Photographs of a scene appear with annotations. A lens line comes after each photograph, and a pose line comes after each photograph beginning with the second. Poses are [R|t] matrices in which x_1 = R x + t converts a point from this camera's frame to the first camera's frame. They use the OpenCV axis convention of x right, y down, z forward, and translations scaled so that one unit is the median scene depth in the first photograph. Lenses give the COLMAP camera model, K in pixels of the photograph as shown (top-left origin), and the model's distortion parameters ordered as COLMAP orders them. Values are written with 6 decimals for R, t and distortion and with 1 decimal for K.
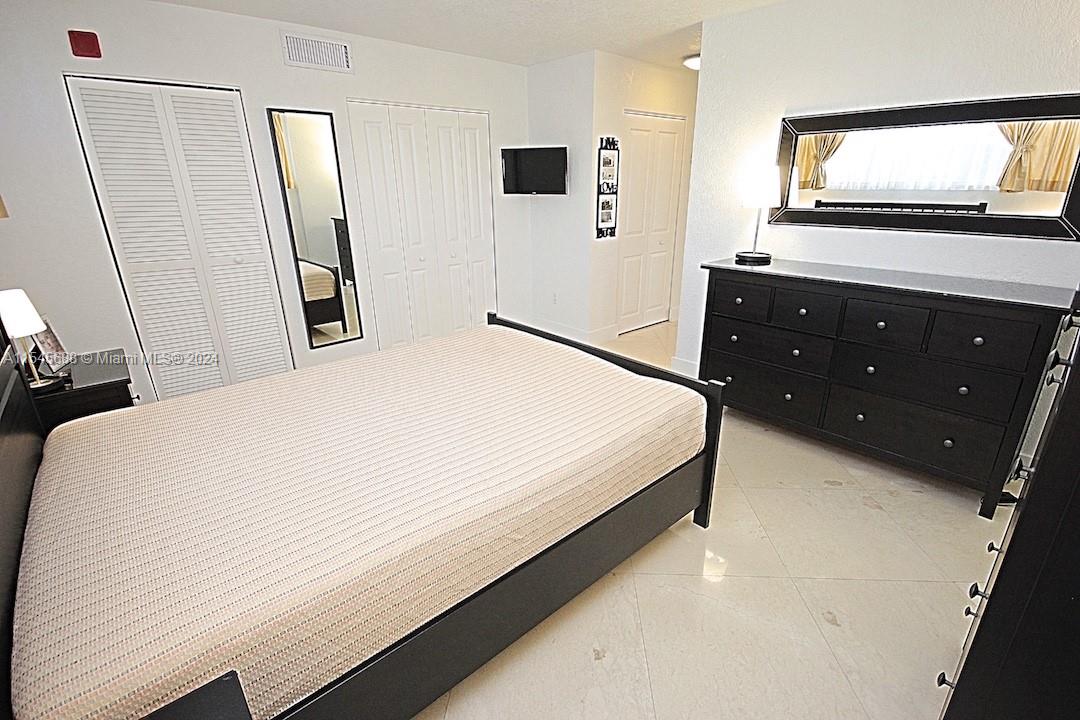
lens RADIAL K [[497.7, 0, 551.9], [0, 497.7, 365.5], [0, 0, 1]] dist [0.002188, -0.015265]
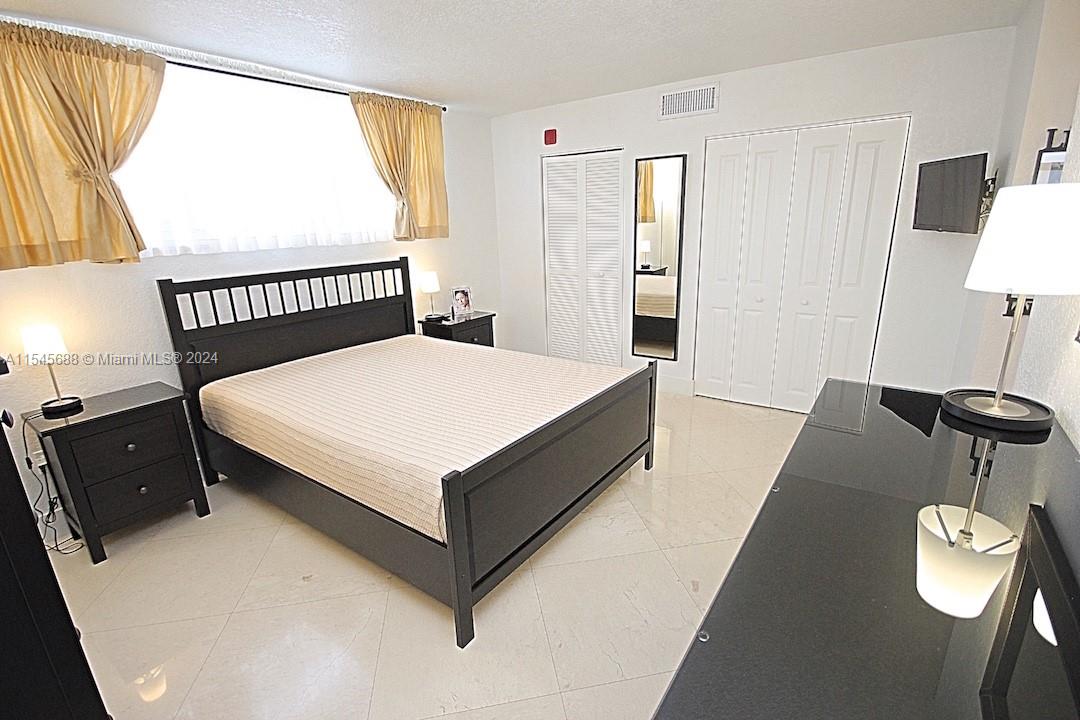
lens RADIAL K [[497.7, 0, 551.9], [0, 497.7, 365.5], [0, 0, 1]] dist [0.002188, -0.015265]
pose [[0.214797, 0.271750, -0.938091, 0.672786], [-0.307694, 0.930426, 0.199076, -0.211460], [0.926923, 0.245884, 0.283469, 0.552659]]
